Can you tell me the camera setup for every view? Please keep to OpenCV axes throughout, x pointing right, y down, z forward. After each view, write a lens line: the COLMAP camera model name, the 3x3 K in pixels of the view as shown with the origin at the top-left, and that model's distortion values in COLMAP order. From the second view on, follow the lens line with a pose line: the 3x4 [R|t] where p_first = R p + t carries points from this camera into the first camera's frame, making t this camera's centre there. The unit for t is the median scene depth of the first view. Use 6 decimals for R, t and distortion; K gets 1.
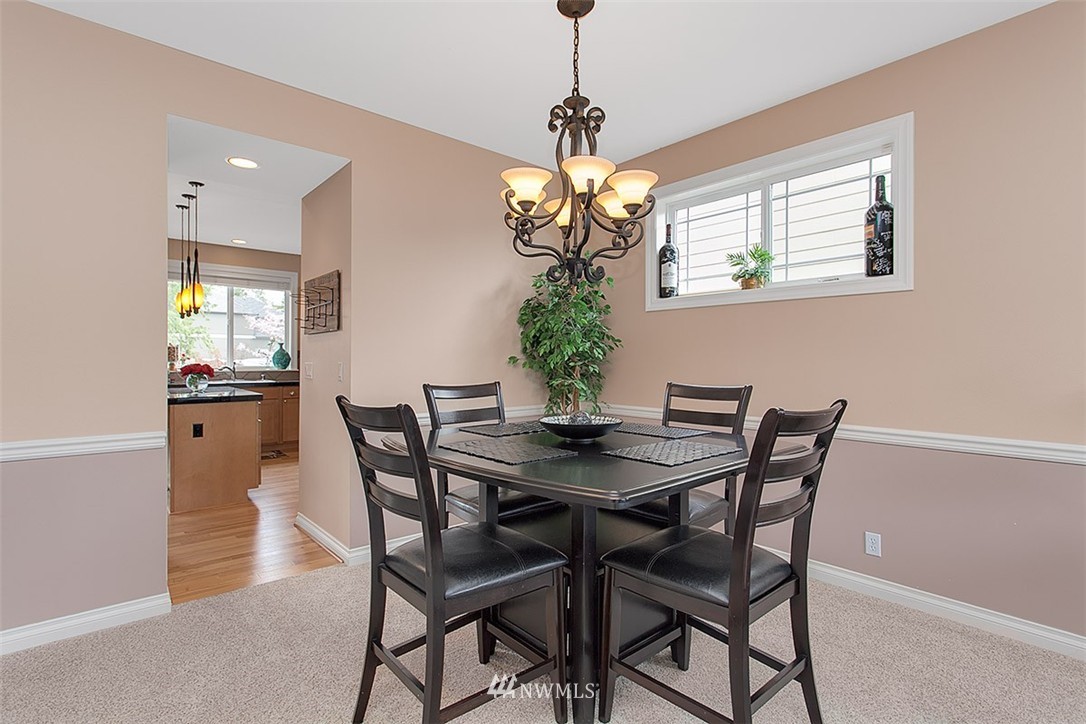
lens RADIAL K [[526.7, 0, 539.8], [0, 526.7, 359.2], [0, 0, 1]] dist [0.013938, 0.001101]
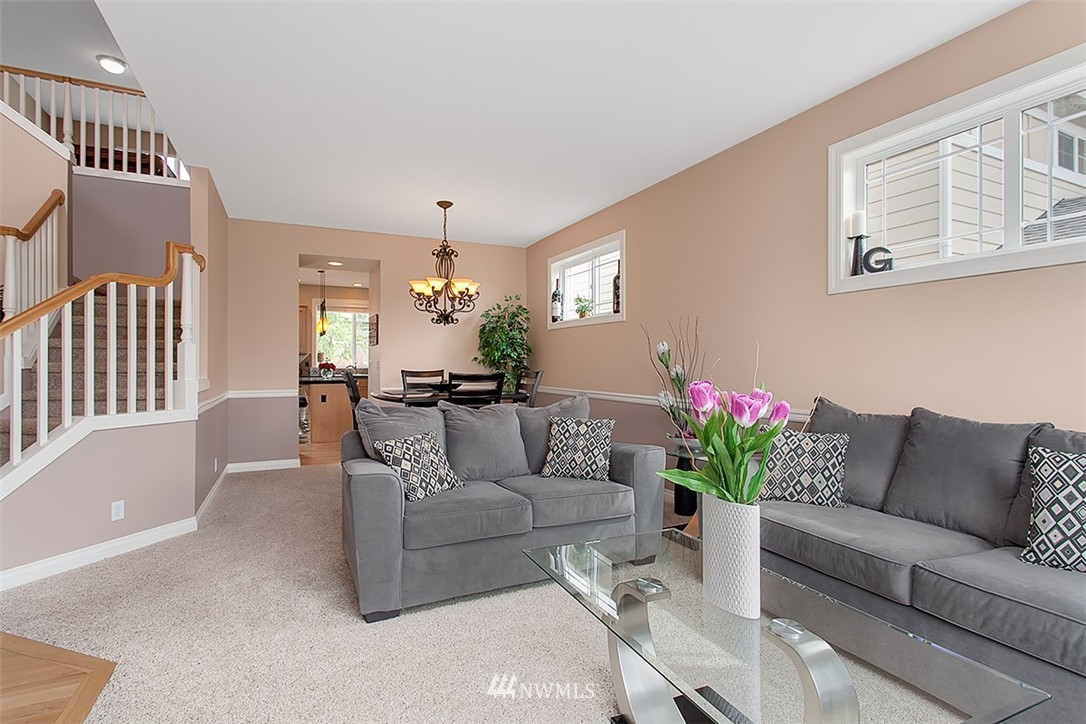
lens RADIAL K [[526.7, 0, 539.4], [0, 526.7, 364.7], [0, 0, 1]] dist [0.013938, 0.001101]
pose [[0.966912, -0.005432, -0.255051, 0.709582], [0.007659, 0.999941, 0.007739, 0.009905], [0.254993, -0.009436, 0.966897, -0.755924]]
